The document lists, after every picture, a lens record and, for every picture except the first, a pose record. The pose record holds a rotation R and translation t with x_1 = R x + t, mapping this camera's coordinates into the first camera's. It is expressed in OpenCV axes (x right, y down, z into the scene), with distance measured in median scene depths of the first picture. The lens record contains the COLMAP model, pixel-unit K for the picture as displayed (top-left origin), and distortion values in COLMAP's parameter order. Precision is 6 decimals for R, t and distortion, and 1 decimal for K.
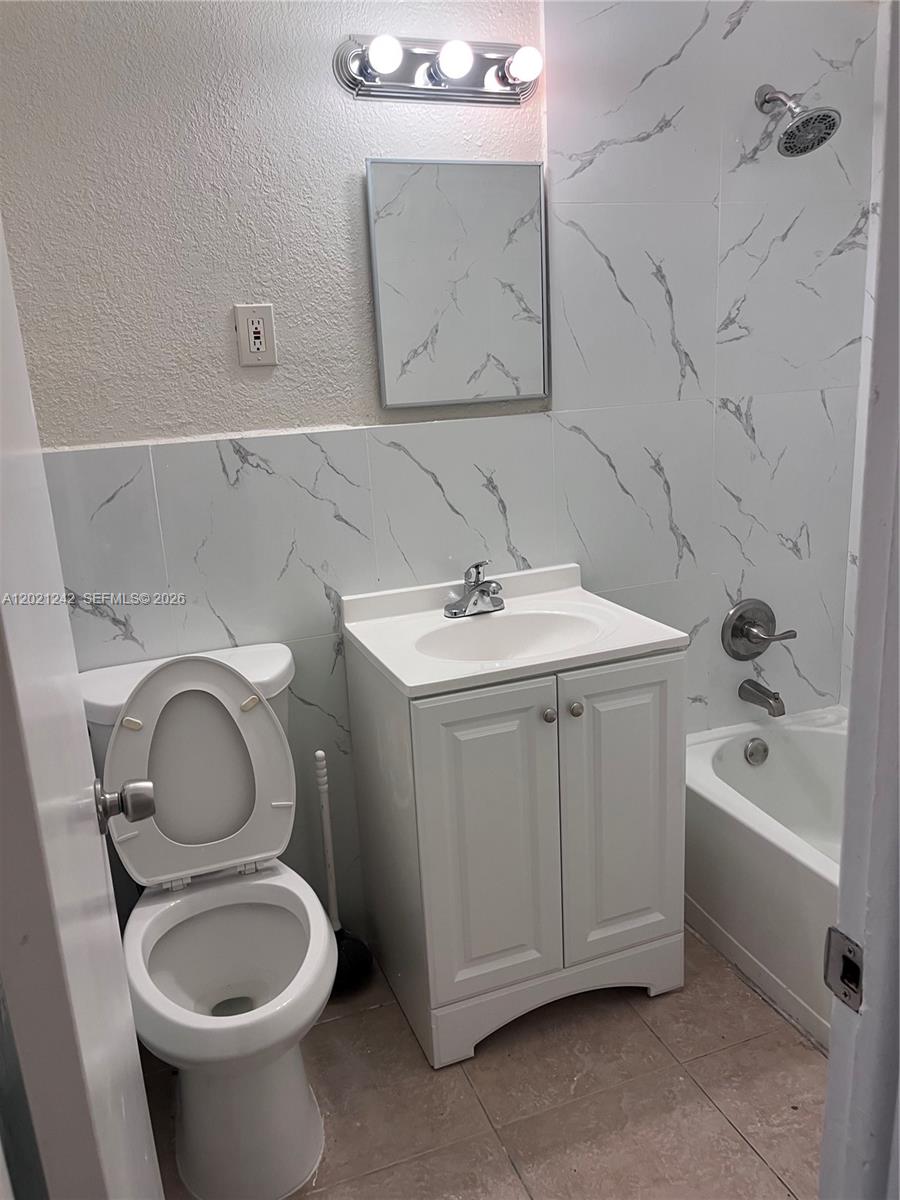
lens RADIAL K [[924.6, 0, 449.6], [0, 924.6, 596.5], [0, 0, 1]] dist [-0.001330, -0.006600]
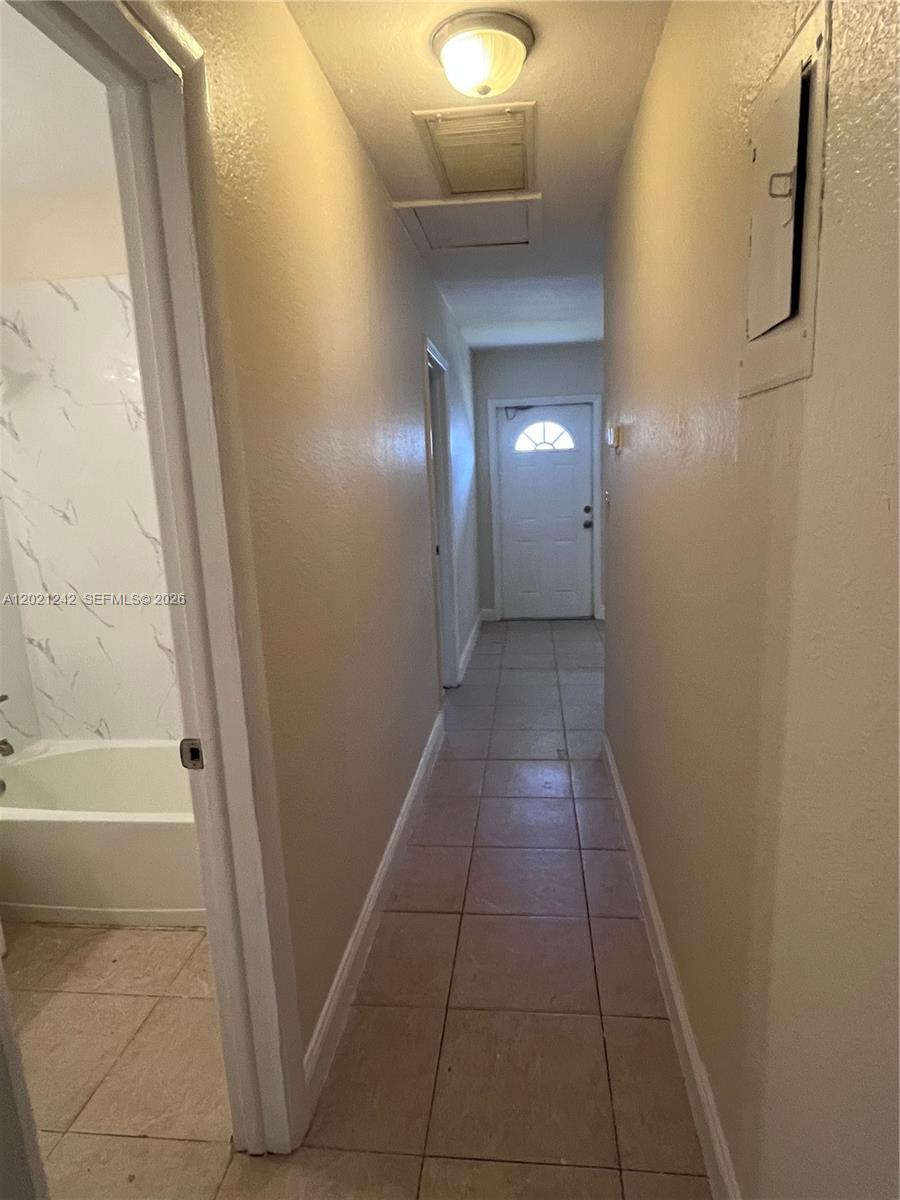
lens RADIAL K [[666.2, 0, 451.6], [0, 666.2, 601.0], [0, 0, 1]] dist [-0.000544, -0.000110]
pose [[0.455335, -0.128896, 0.880940, -0.257818], [0.245853, 0.969195, 0.014734, 0.058508], [-0.855702, 0.209873, 0.472998, -0.162630]]
